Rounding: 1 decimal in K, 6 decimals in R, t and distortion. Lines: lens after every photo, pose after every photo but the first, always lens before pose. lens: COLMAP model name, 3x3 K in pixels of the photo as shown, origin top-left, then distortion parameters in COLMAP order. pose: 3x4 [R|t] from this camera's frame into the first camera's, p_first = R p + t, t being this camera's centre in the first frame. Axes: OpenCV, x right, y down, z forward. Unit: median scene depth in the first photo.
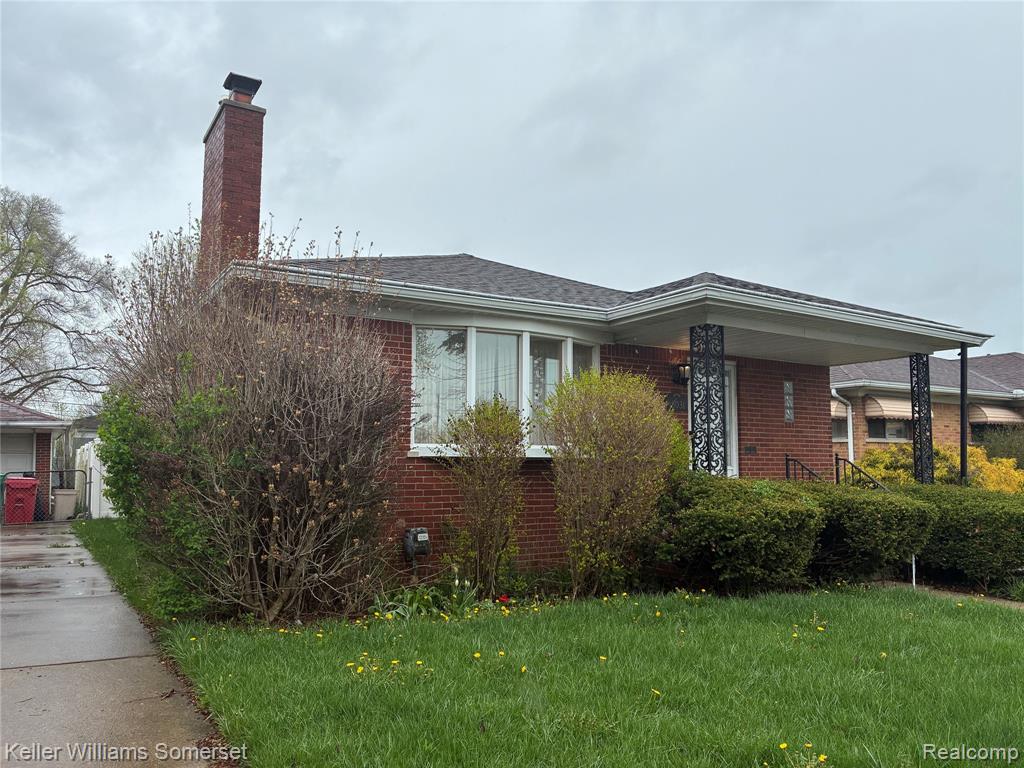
lens RADIAL K [[778.1, 0, 517.4], [0, 778.1, 404.3], [0, 0, 1]] dist [0.047858, -0.055500]
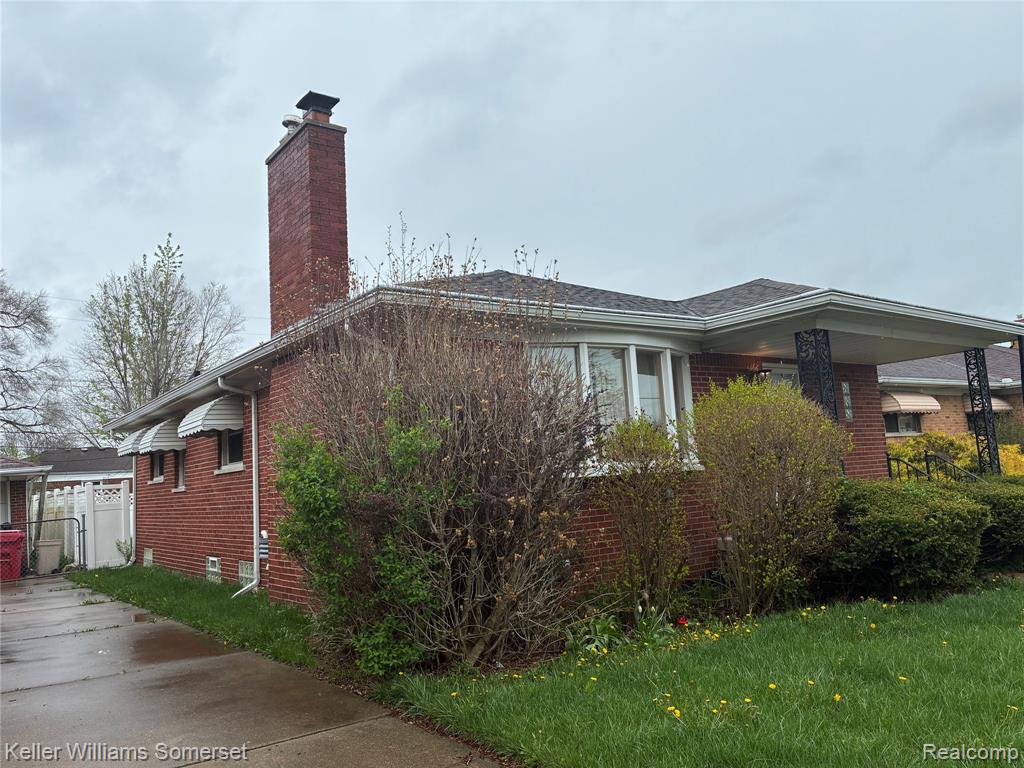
lens RADIAL K [[778.1, 0, 512.0], [0, 778.1, 392.2], [0, 0, 1]] dist [0.047858, -0.055500]
pose [[0.993655, -0.053903, 0.098716, -0.228363], [0.057104, 0.997921, -0.029892, -0.012593], [-0.096899, 0.035339, 0.994667, 0.038047]]
